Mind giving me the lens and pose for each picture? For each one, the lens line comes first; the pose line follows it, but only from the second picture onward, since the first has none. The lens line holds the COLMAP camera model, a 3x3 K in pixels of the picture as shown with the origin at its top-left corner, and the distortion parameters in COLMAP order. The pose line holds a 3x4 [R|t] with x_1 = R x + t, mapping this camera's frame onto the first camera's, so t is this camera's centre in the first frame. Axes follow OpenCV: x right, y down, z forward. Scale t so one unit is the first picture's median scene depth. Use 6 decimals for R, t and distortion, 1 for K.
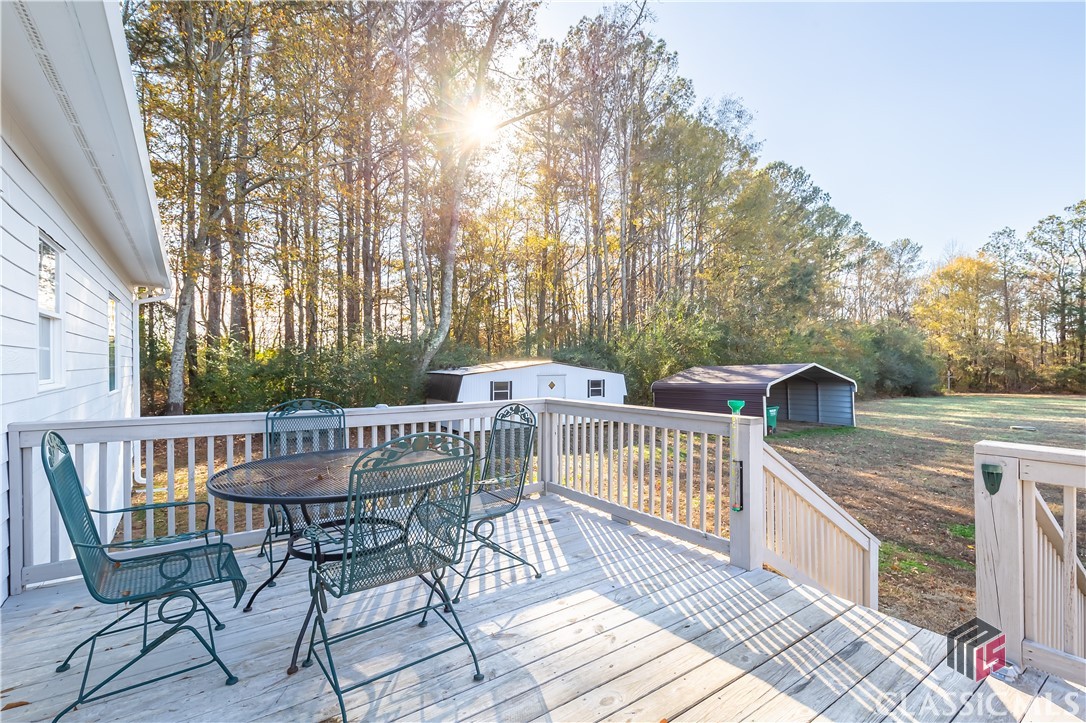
lens RADIAL K [[502.6, 0, 548.6], [0, 502.6, 363.9], [0, 0, 1]] dist [0.011185, -0.001173]
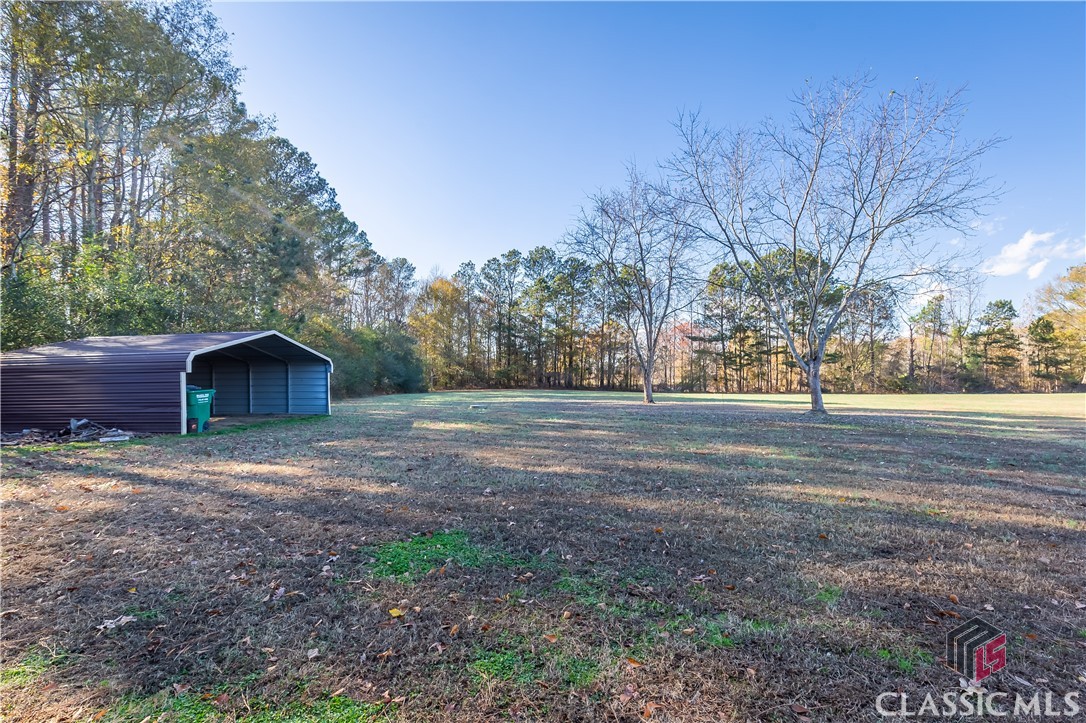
lens RADIAL K [[502.6, 0, 565.1], [0, 502.6, 367.3], [0, 0, 1]] dist [0.011185, -0.001173]
pose [[0.602131, 0.014953, 0.798258, 0.094526], [-0.011071, 0.999885, -0.010379, 0.026721], [-0.798321, -0.002588, 0.602227, 0.104307]]
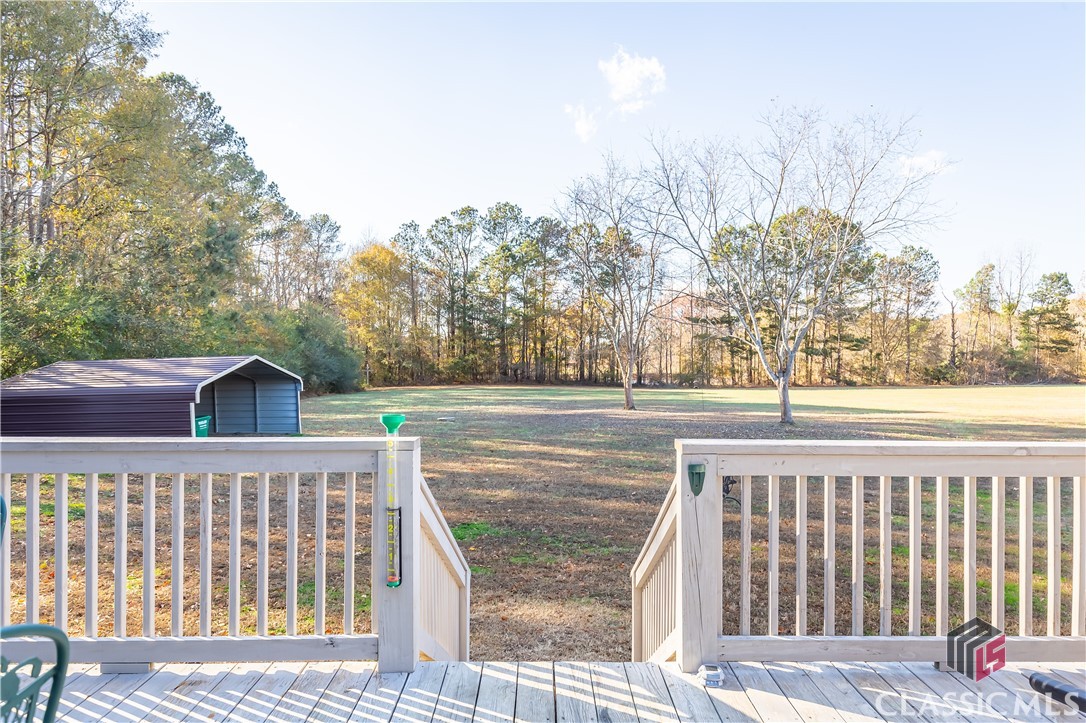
lens RADIAL K [[659.0, 0, 561.6], [0, 659.0, 361.3], [0, 0, 1]] dist [0.002276, -0.001045]
pose [[0.569713, -0.004995, 0.821829, -0.014202], [-0.001020, 0.999976, 0.006785, -0.000079], [-0.821843, -0.004704, 0.569694, 0.025569]]
